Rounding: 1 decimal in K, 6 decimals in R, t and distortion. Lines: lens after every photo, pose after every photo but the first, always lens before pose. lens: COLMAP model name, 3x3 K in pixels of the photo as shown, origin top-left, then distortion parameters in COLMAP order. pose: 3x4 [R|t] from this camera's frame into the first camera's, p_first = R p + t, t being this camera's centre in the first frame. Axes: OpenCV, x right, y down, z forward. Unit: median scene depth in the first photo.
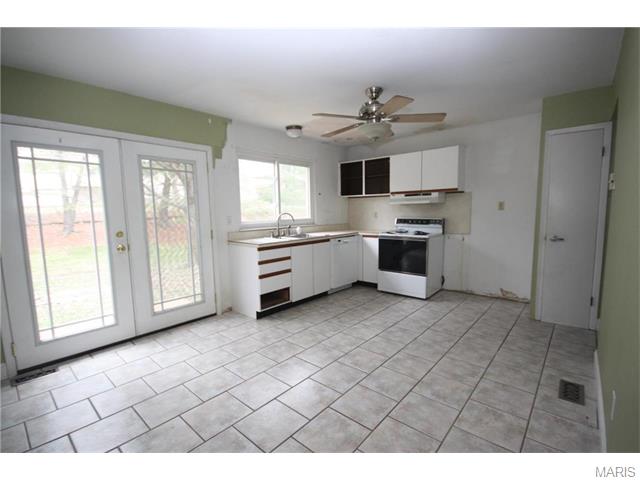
lens RADIAL K [[304.2, 0, 321.3], [0, 304.2, 245.3], [0, 0, 1]] dist [0.003721, -0.002791]
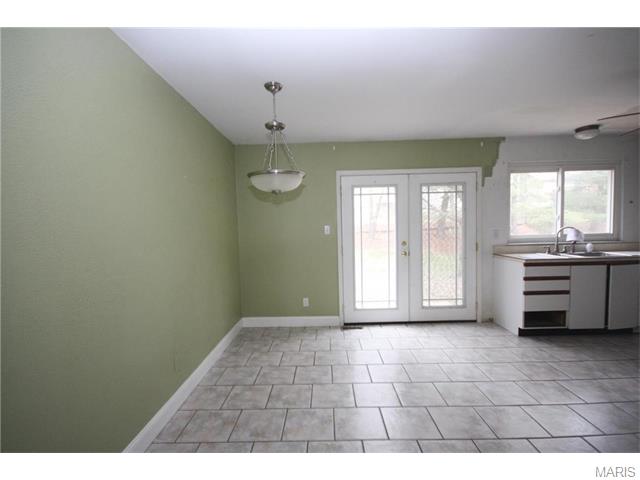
lens RADIAL K [[304.2, 0, 320.8], [0, 304.2, 242.6], [0, 0, 1]] dist [0.003721, -0.002791]
pose [[0.655326, 0.042305, -0.754160, 0.099475], [-0.074569, 0.997177, -0.008859, 0.000448], [0.751656, 0.062042, 0.656631, -0.141666]]
